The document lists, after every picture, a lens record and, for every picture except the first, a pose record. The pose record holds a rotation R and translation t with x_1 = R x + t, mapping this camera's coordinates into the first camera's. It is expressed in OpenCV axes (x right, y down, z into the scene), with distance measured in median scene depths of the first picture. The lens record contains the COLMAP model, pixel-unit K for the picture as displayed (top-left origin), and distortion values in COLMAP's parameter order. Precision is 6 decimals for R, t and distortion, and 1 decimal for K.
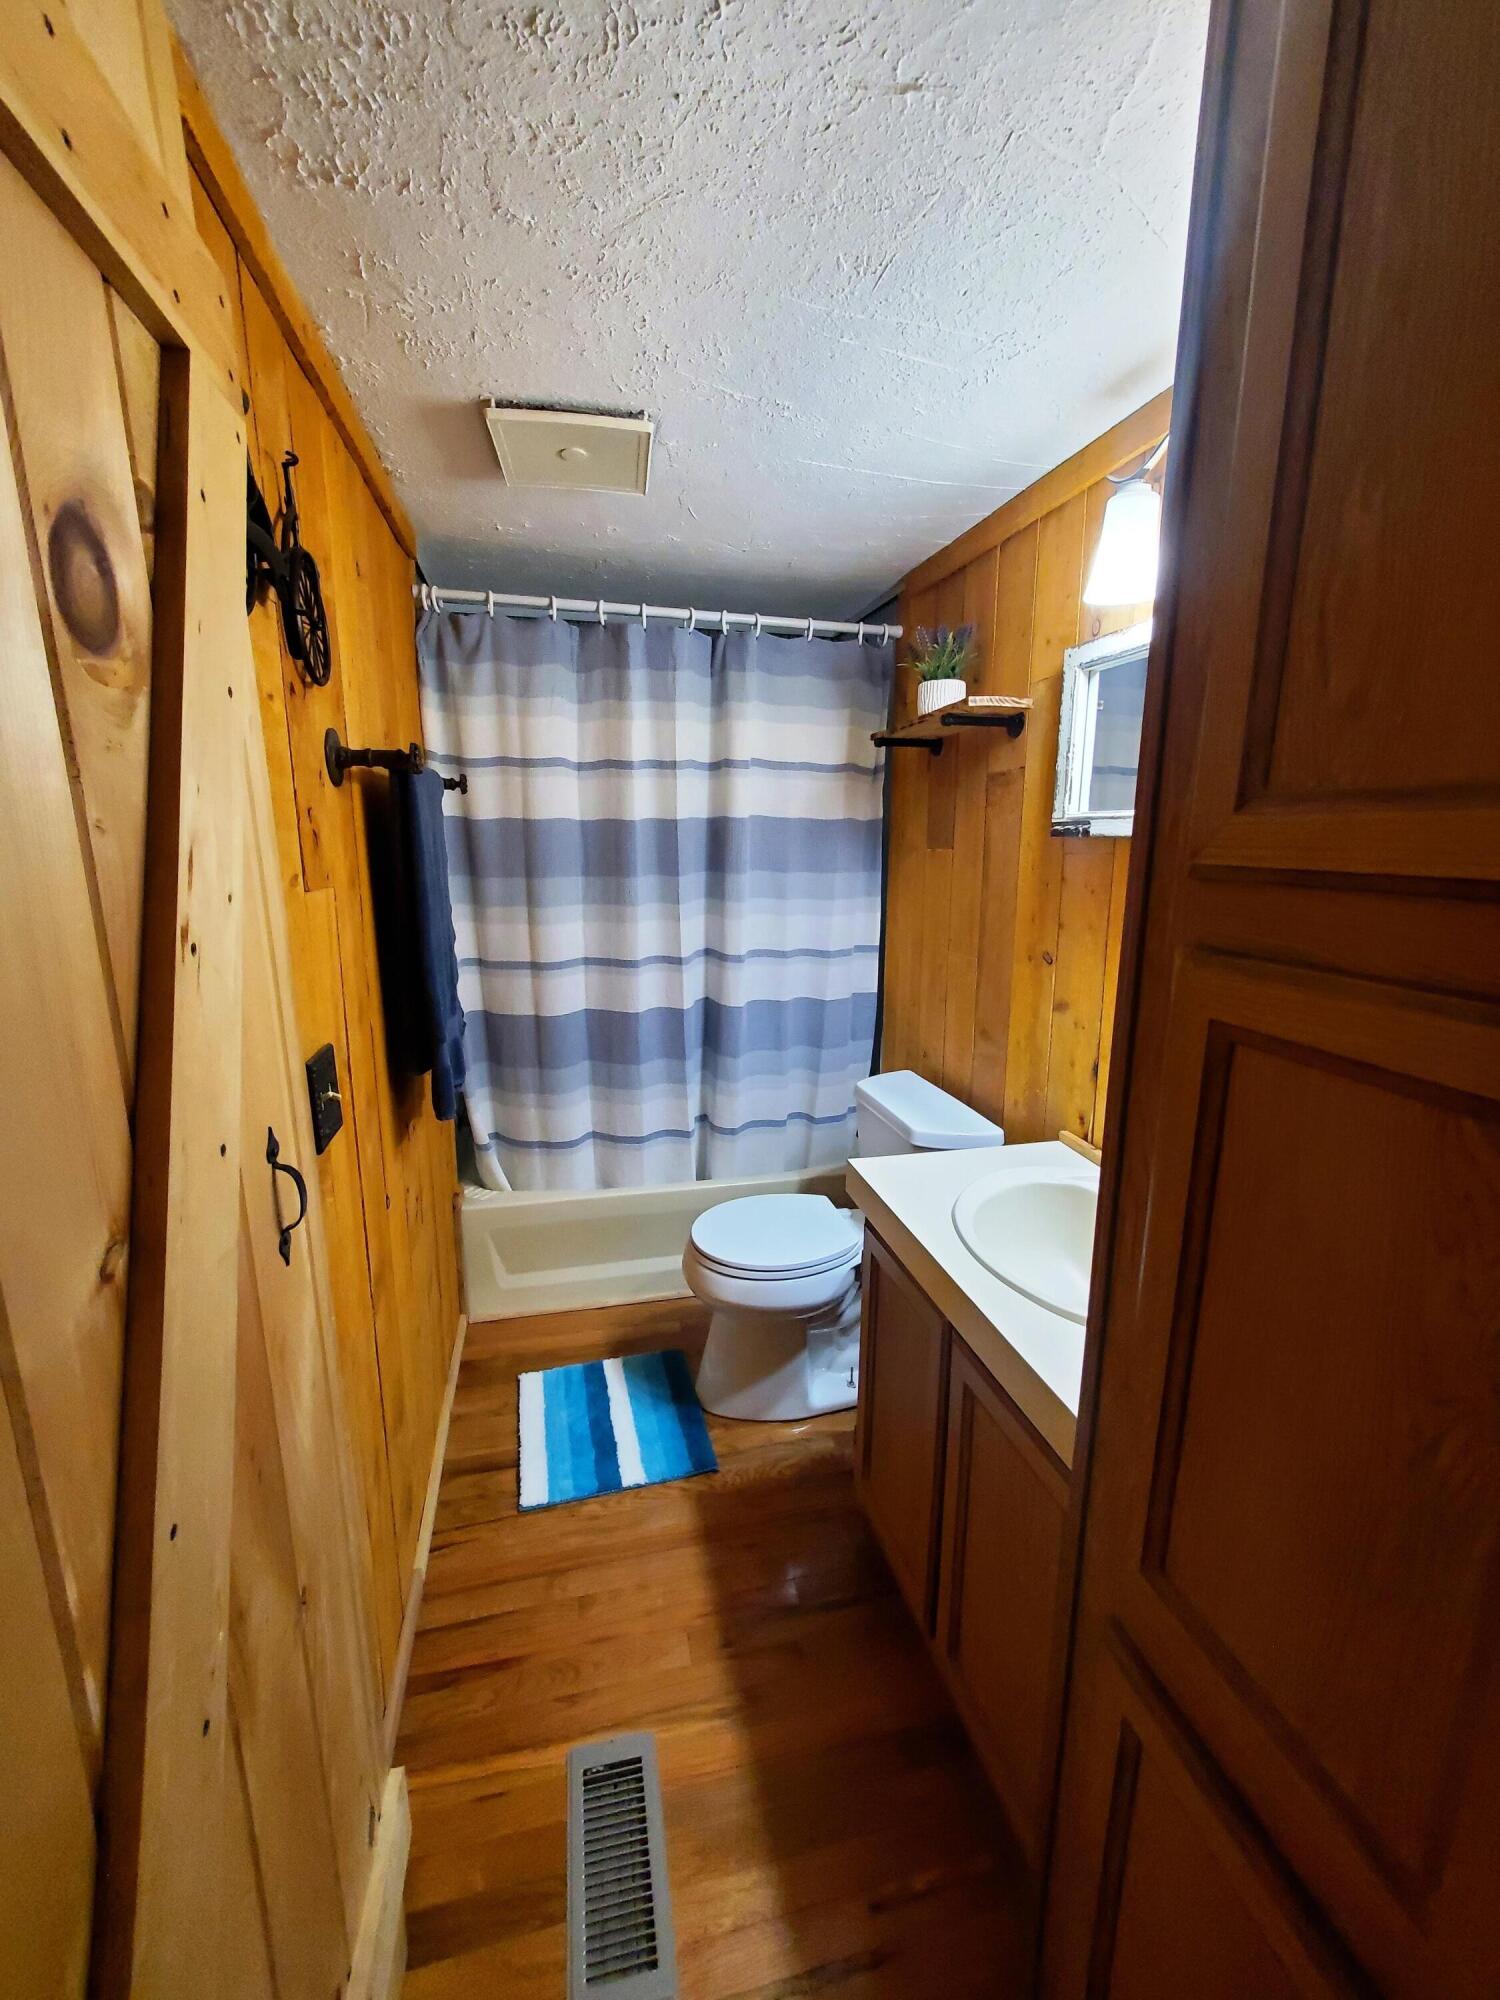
lens RADIAL K [[790.3, 0, 749.5], [0, 790.3, 994.9], [0, 0, 1]] dist [0.003658, -0.001308]
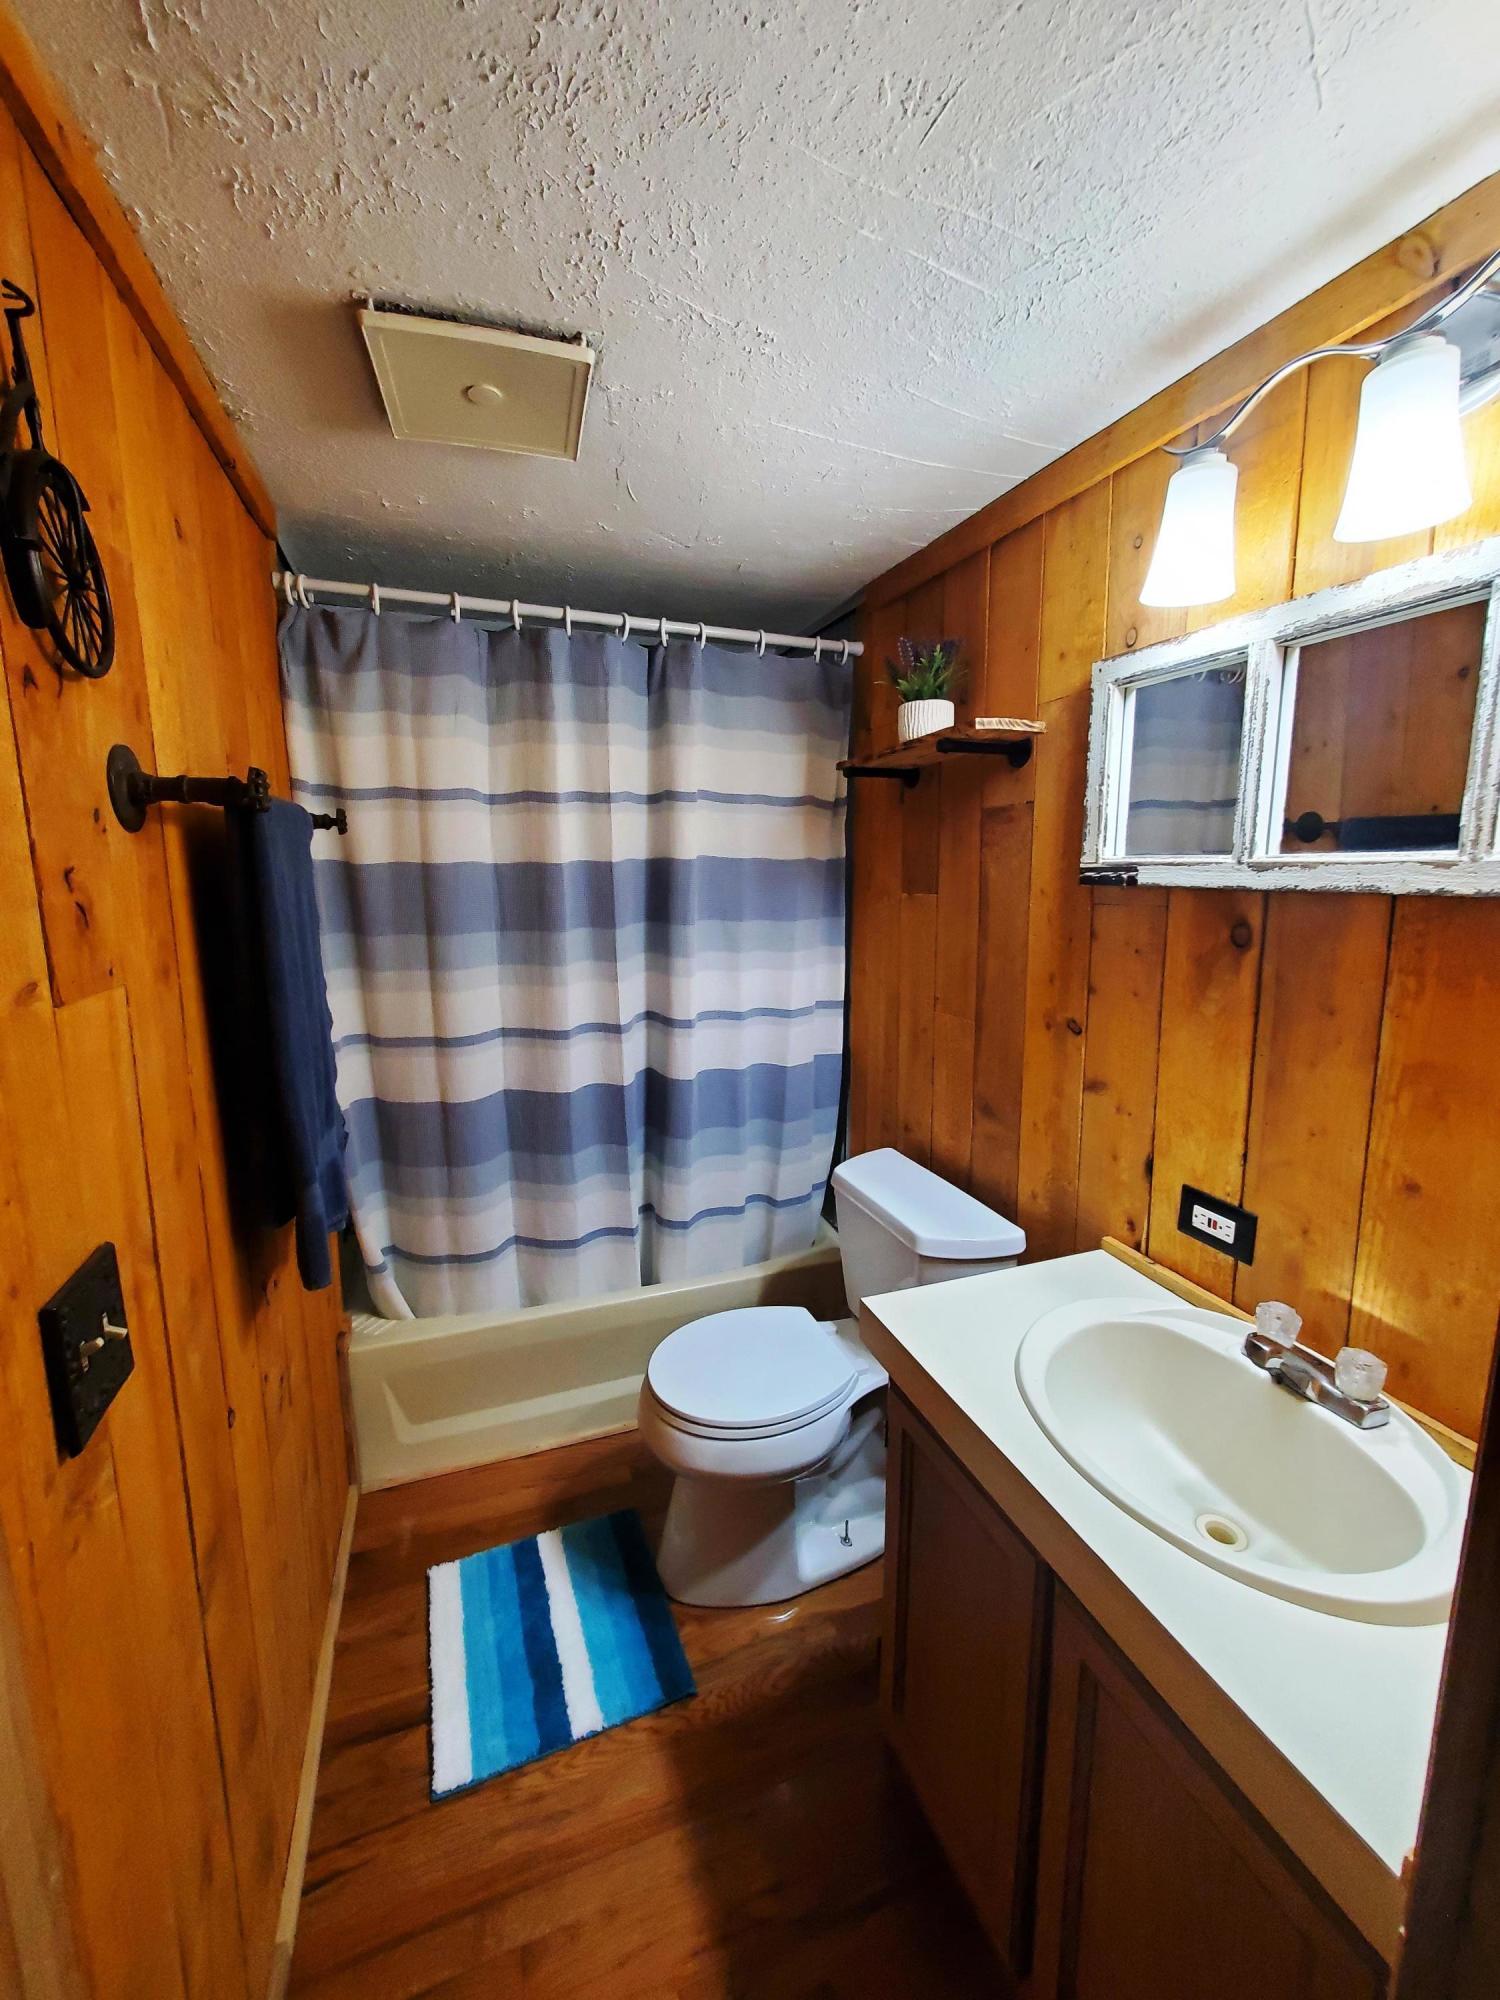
lens RADIAL K [[790.3, 0, 747.3], [0, 790.3, 996.7], [0, 0, 1]] dist [0.003658, -0.001308]
pose [[0.993439, -0.025997, 0.111365, -0.056350], [0.029770, 0.999033, -0.032353, -0.057793], [-0.110416, 0.035456, 0.993253, 0.188766]]
